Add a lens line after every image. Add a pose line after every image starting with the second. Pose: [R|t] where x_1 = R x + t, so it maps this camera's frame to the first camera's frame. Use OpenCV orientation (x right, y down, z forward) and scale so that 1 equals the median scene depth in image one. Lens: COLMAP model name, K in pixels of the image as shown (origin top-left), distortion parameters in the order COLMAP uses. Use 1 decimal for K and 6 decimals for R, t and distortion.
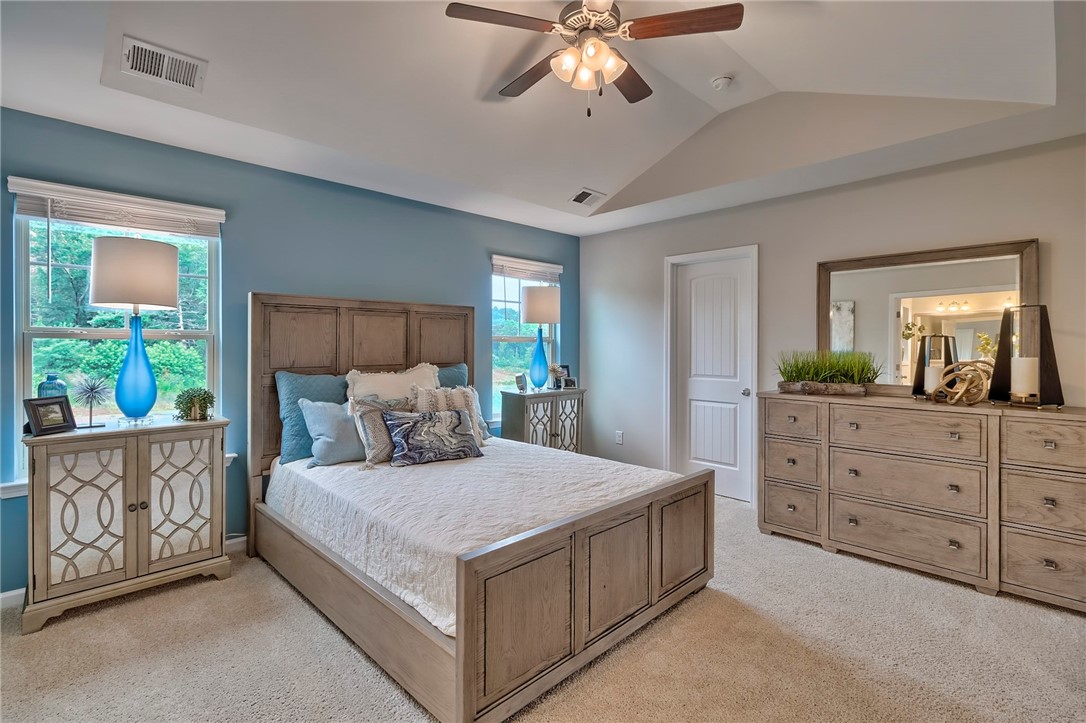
lens RADIAL K [[507.0, 0, 537.7], [0, 507.0, 351.7], [0, 0, 1]] dist [0.004670, -0.001073]
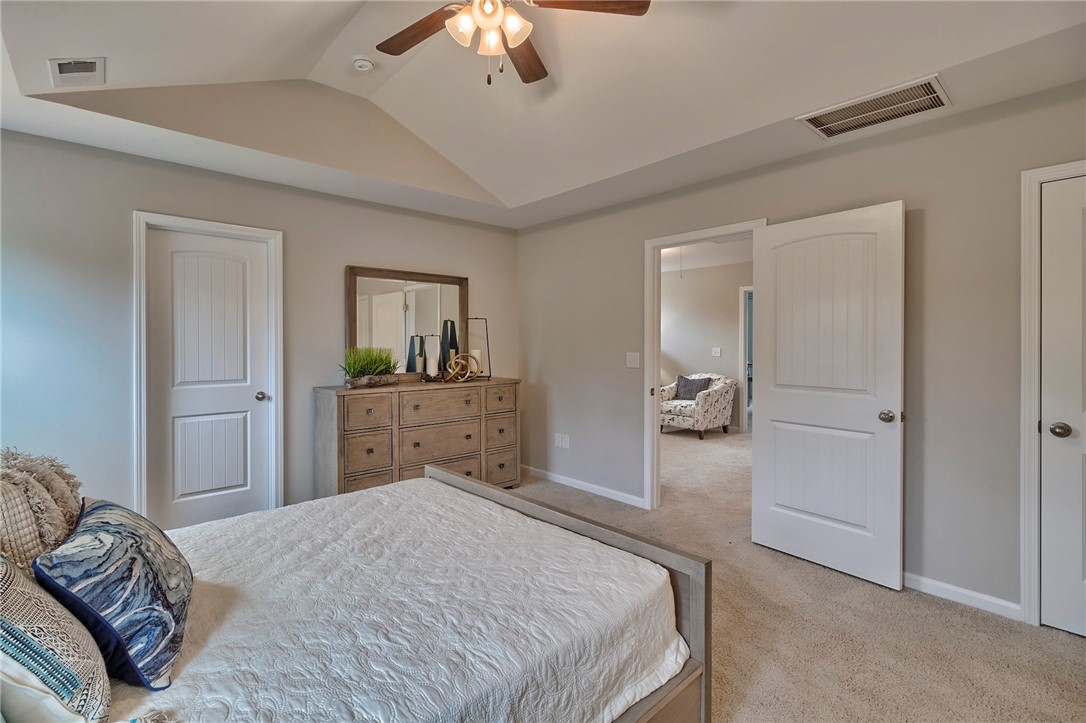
lens RADIAL K [[507.0, 0, 525.4], [0, 507.0, 343.7], [0, 0, 1]] dist [0.004670, -0.001073]
pose [[0.020981, -0.005433, 0.999765, -0.553261], [0.011415, 0.999921, 0.005195, -0.011943], [-0.999715, 0.011303, 0.021041, 0.642832]]
